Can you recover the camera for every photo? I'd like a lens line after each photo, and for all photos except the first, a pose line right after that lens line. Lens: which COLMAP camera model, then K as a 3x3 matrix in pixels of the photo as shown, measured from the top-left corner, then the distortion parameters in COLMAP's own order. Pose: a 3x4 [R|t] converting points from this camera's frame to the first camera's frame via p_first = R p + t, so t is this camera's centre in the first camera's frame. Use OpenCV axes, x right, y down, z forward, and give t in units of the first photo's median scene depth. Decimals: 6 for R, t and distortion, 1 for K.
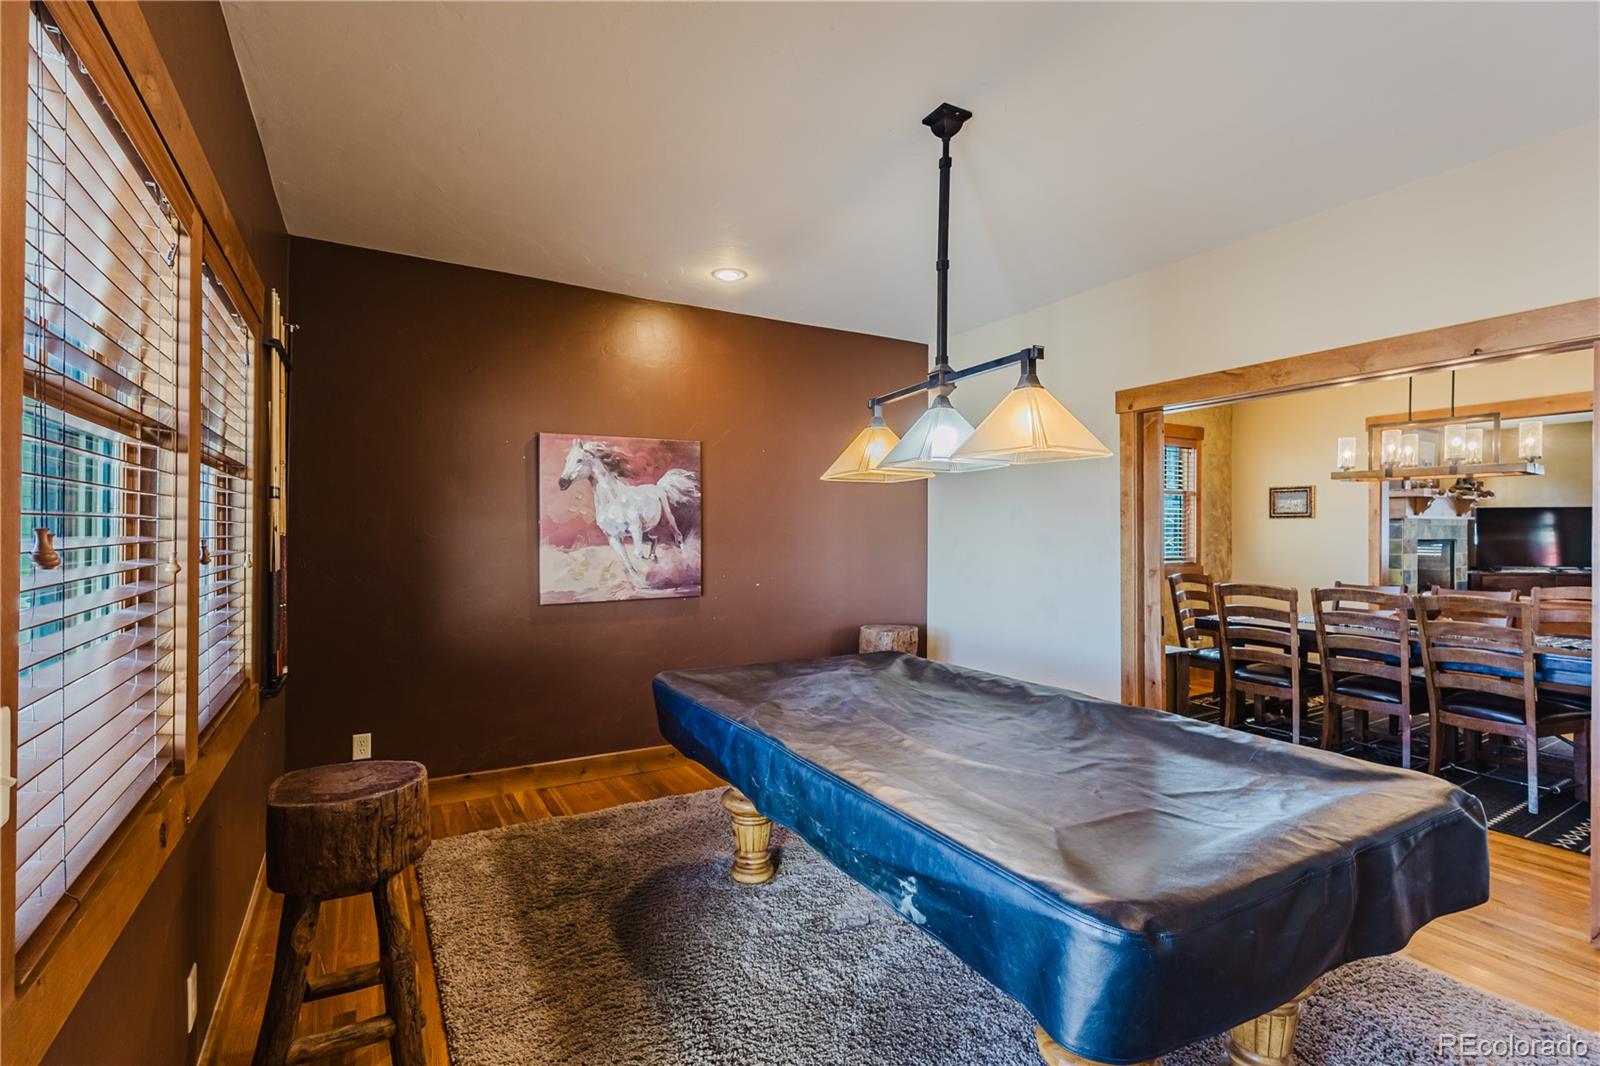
lens RADIAL K [[745.4, 0, 806.1], [0, 745.4, 525.7], [0, 0, 1]] dist [0.002258, 0.003691]
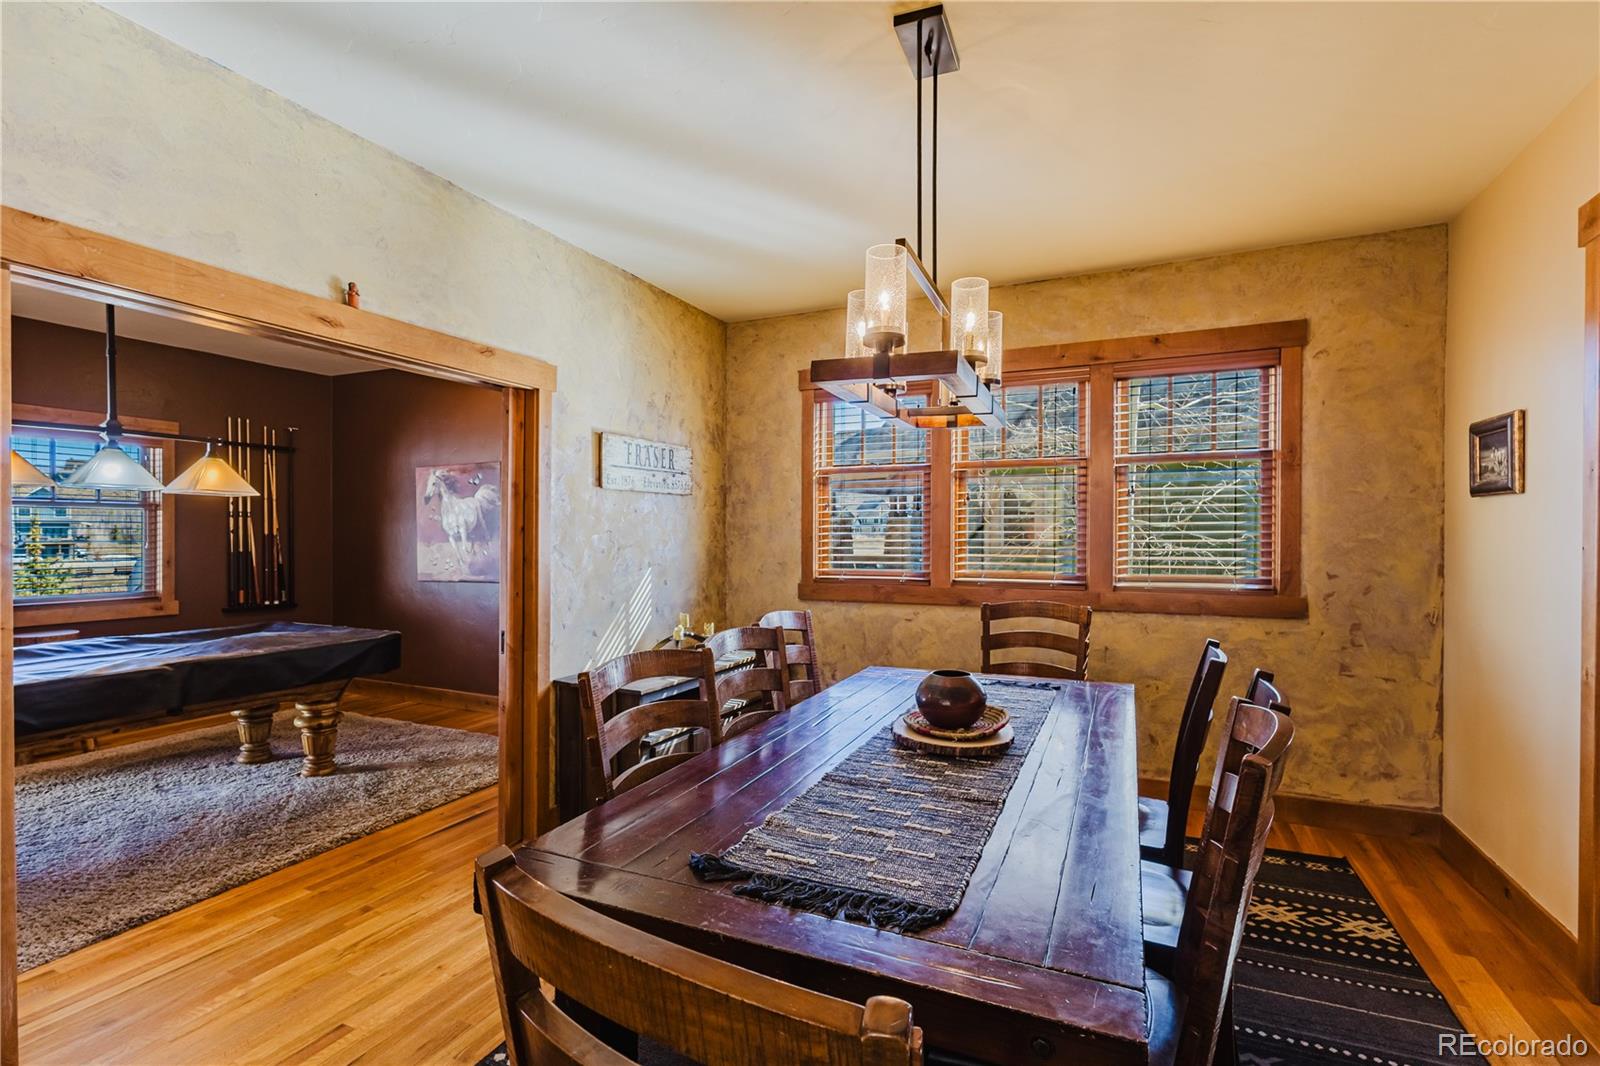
lens RADIAL K [[745.4, 0, 811.1], [0, 745.4, 536.8], [0, 0, 1]] dist [0.002258, 0.003691]
pose [[0.572436, 0.000171, -0.819950, 0.756041], [0.008100, 0.999950, 0.005863, 0.007949], [0.819910, -0.009998, 0.572406, 0.441752]]
